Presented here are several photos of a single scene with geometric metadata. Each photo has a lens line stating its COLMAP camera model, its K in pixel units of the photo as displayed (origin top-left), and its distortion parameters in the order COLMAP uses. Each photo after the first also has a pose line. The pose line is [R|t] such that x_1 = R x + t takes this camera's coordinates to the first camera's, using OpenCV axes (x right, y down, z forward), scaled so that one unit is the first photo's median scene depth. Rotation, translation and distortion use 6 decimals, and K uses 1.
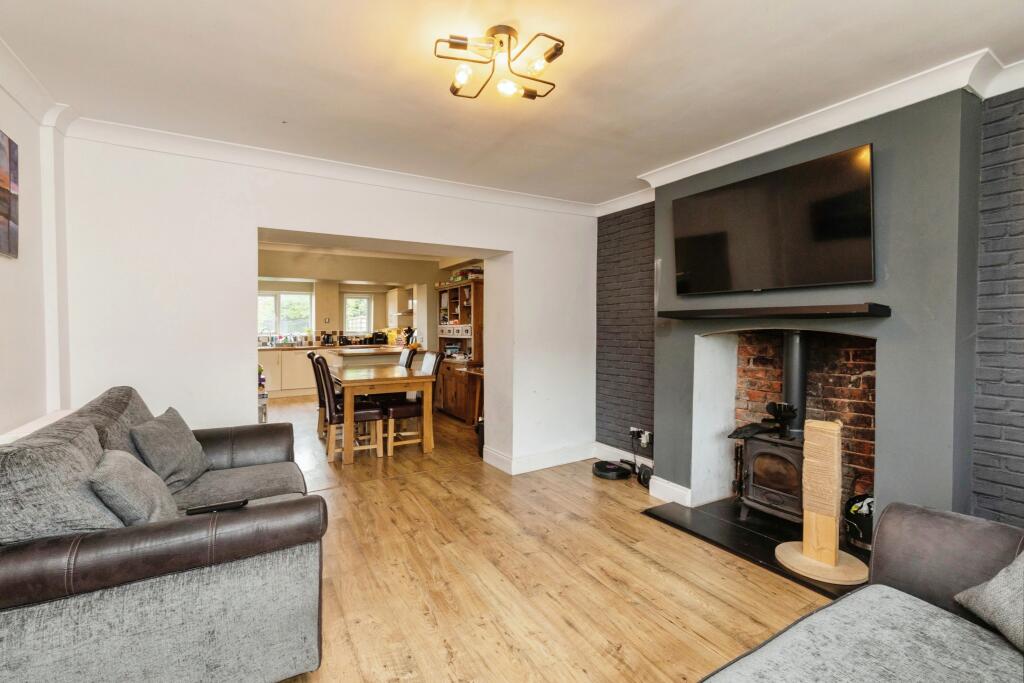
lens RADIAL K [[452.5, 0, 514.6], [0, 452.5, 317.5], [0, 0, 1]] dist [0.003251, 0.000319]
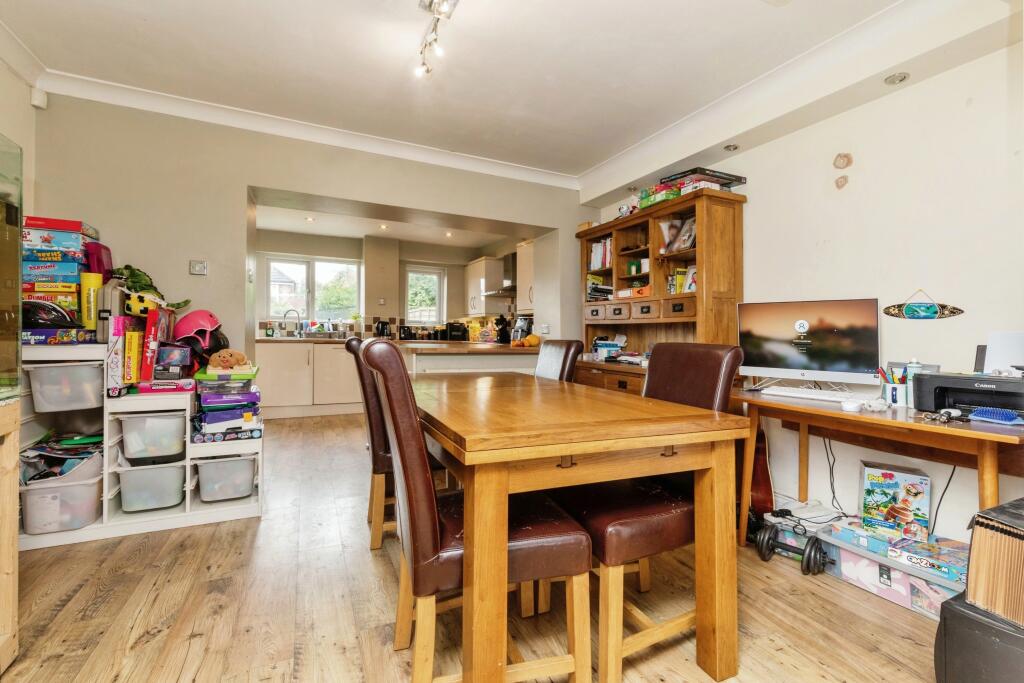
lens RADIAL K [[452.5, 0, 513.9], [0, 452.5, 343.1], [0, 0, 1]] dist [0.003251, 0.000319]
pose [[0.995015, 0.026296, -0.096195, -0.155524], [-0.022486, 0.998927, 0.040477, 0.036090], [0.097156, -0.038112, 0.994539, 0.354760]]
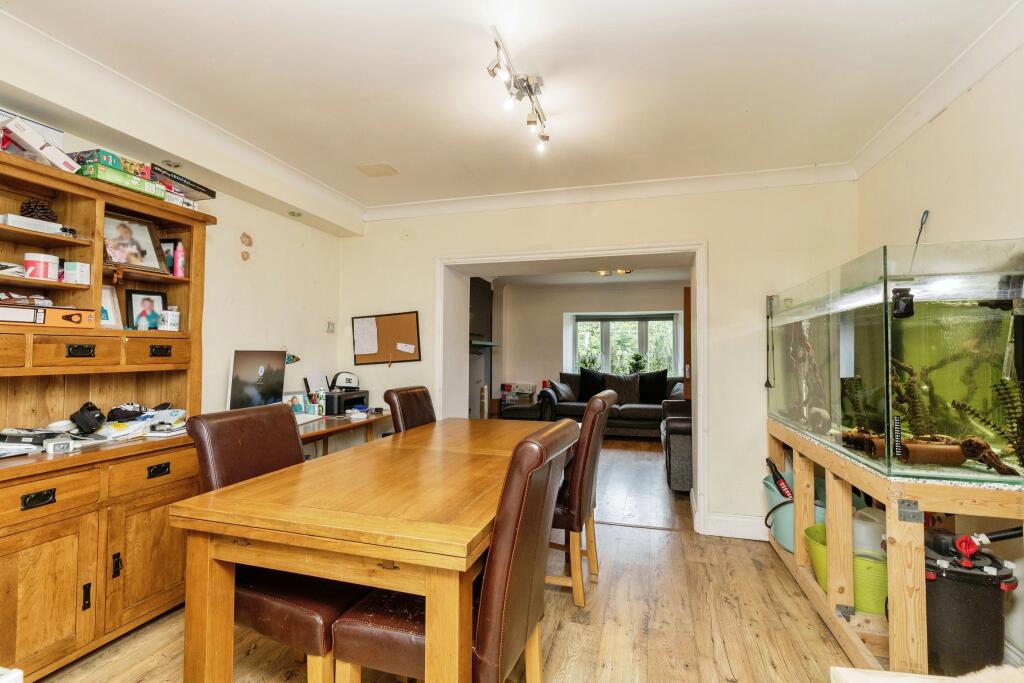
lens RADIAL K [[452.5, 0, 513.8], [0, 452.5, 340.3], [0, 0, 1]] dist [0.003251, 0.000319]
pose [[-0.682749, 0.021921, 0.730325, -0.381069], [-0.017050, 0.998800, -0.045920, 0.022772], [-0.730454, -0.043804, -0.681555, 0.733955]]
